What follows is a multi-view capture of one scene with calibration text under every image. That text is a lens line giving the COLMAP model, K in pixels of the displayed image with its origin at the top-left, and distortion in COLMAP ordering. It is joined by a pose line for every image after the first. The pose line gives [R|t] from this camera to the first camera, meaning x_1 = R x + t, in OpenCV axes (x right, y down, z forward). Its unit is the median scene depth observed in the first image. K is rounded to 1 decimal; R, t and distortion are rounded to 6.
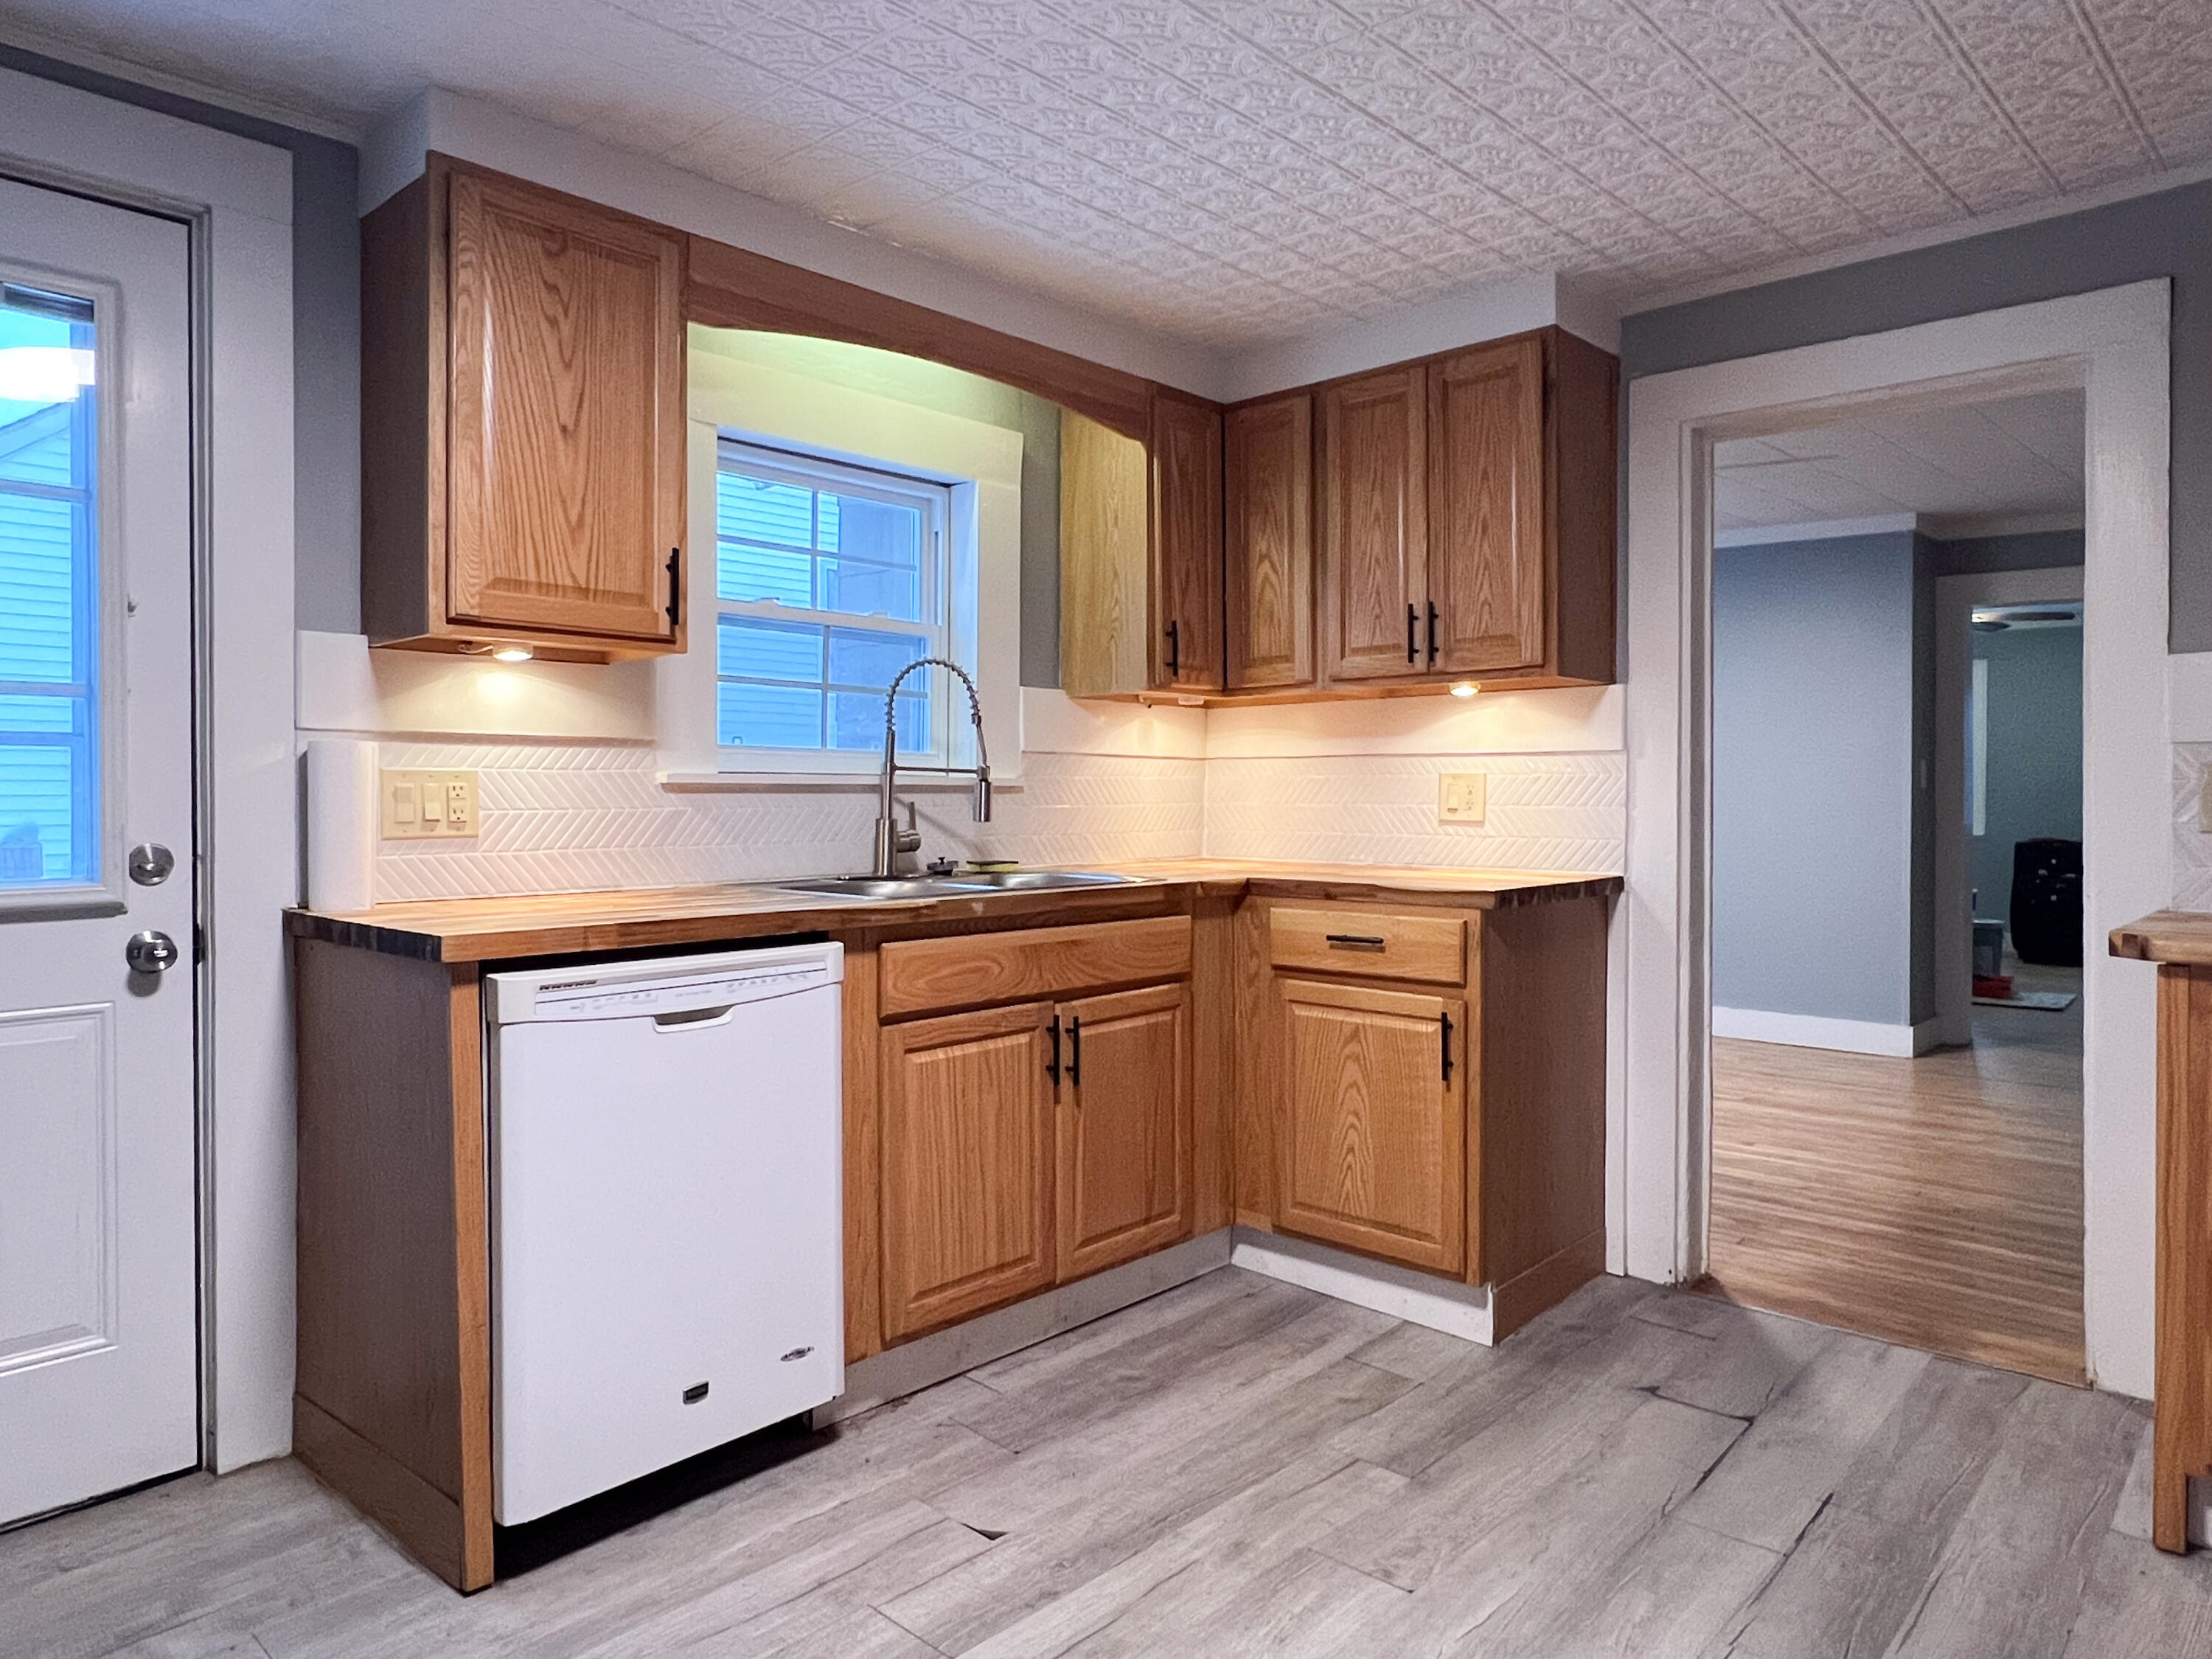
lens RADIAL K [[1475.3, 0, 1106.9], [0, 1475.3, 814.7], [0, 0, 1]] dist [0.002969, 0.002741]
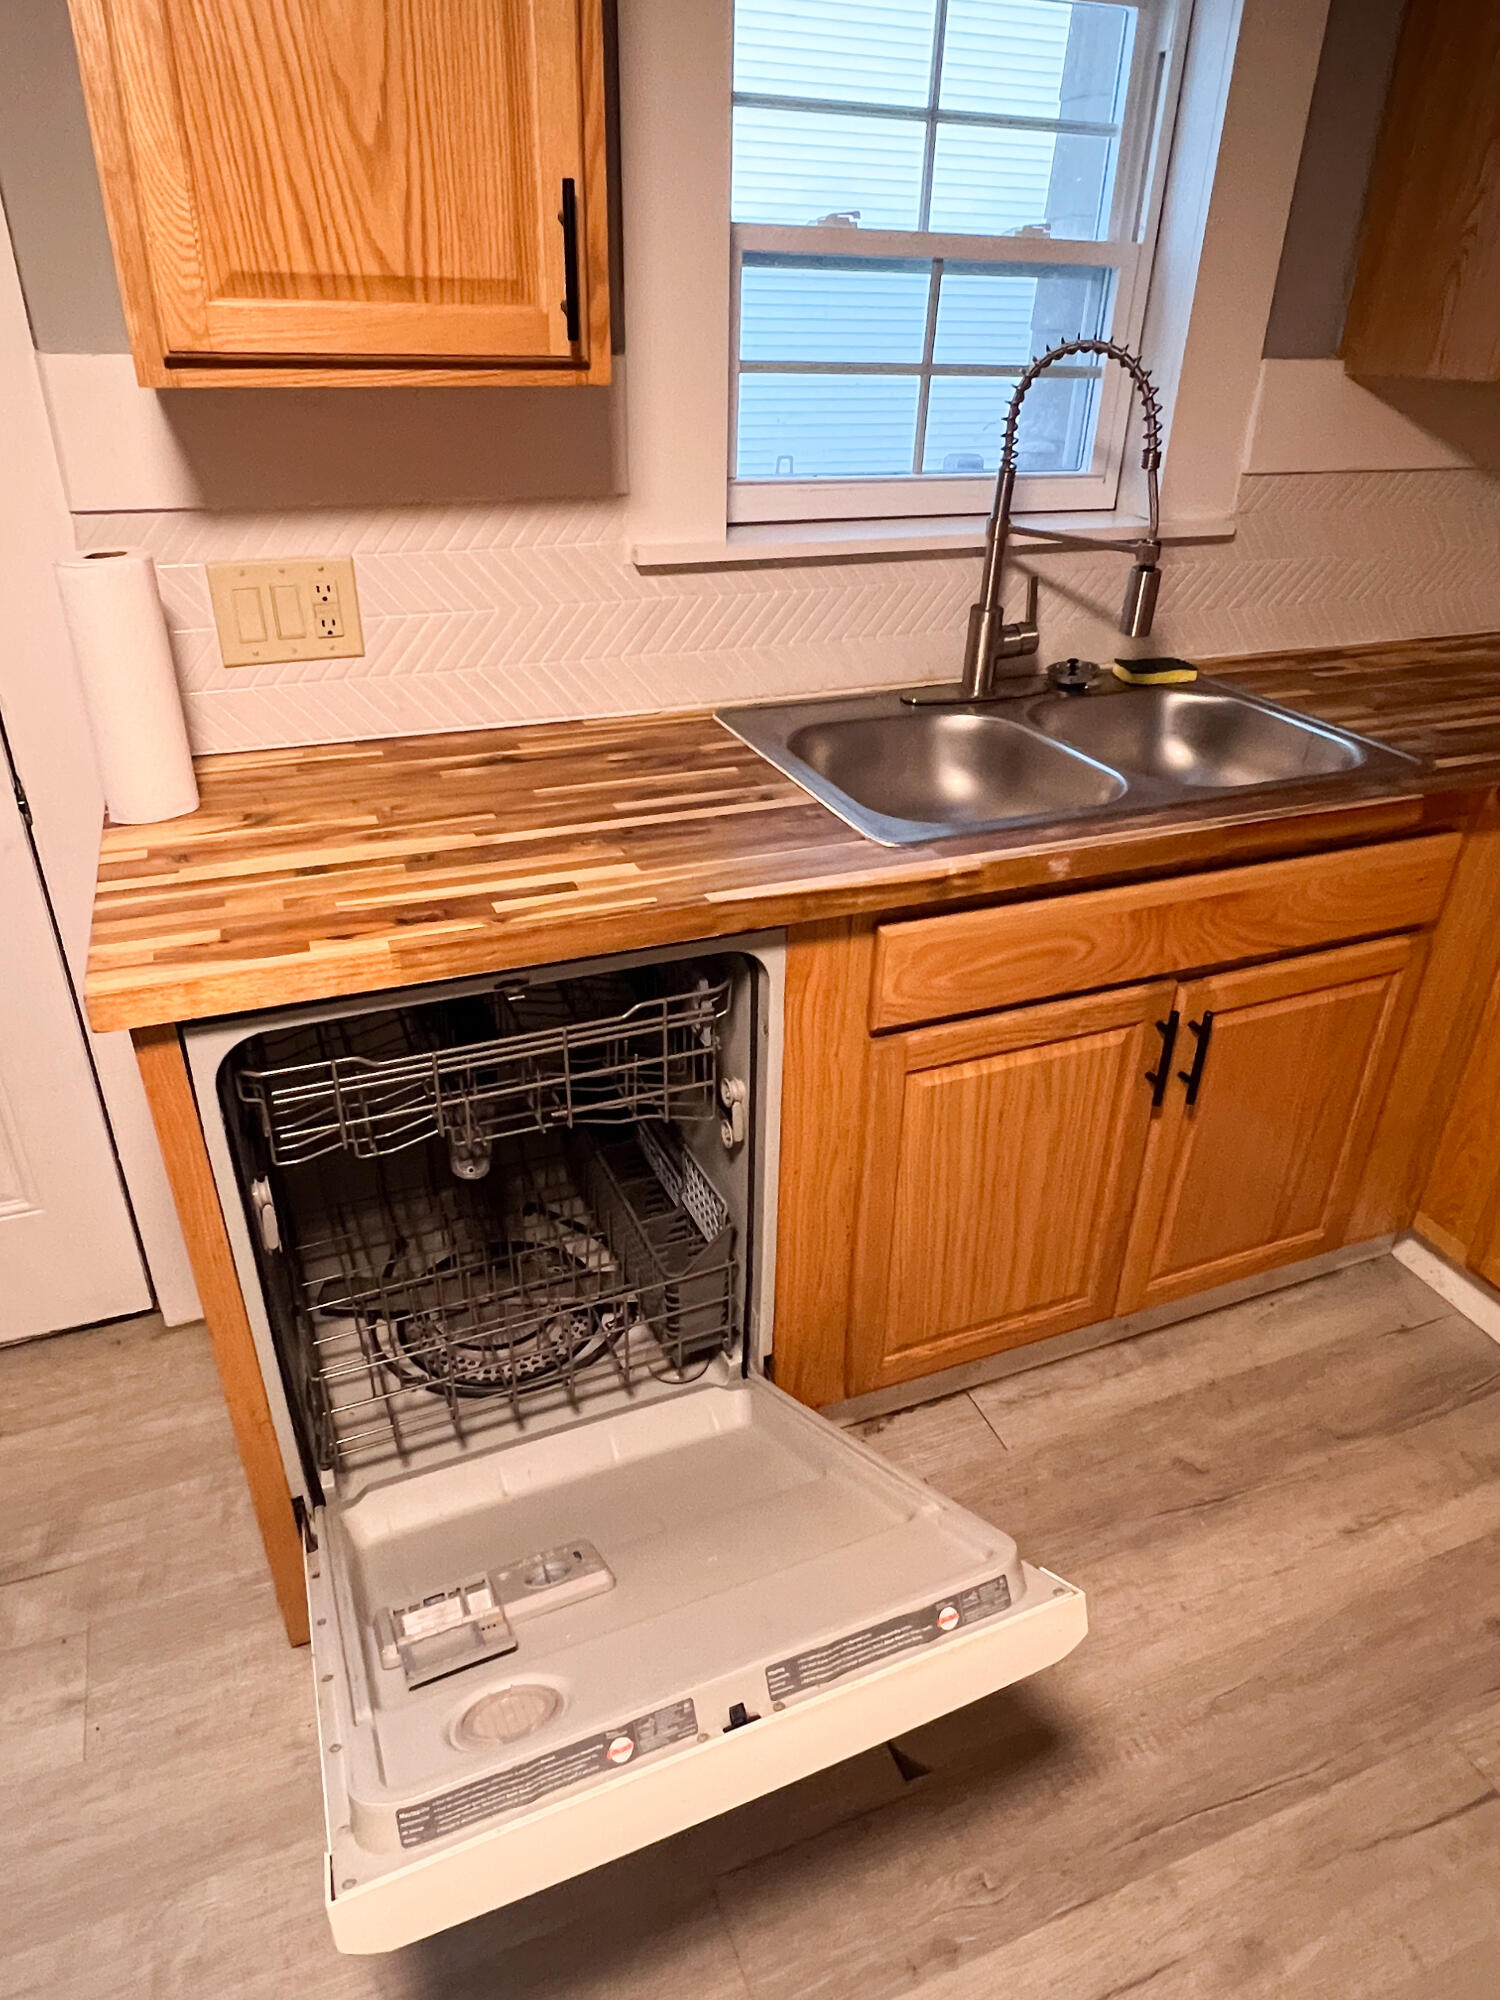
lens RADIAL K [[1287.6, 0, 739.1], [0, 1287.6, 980.9], [0, 0, 1]] dist [0.002033, -0.002239]
pose [[0.901780, 0.219745, -0.372163, -0.000304], [-0.023649, 0.884897, 0.465186, -0.129368], [0.431548, -0.410694, 0.803179, 0.485821]]
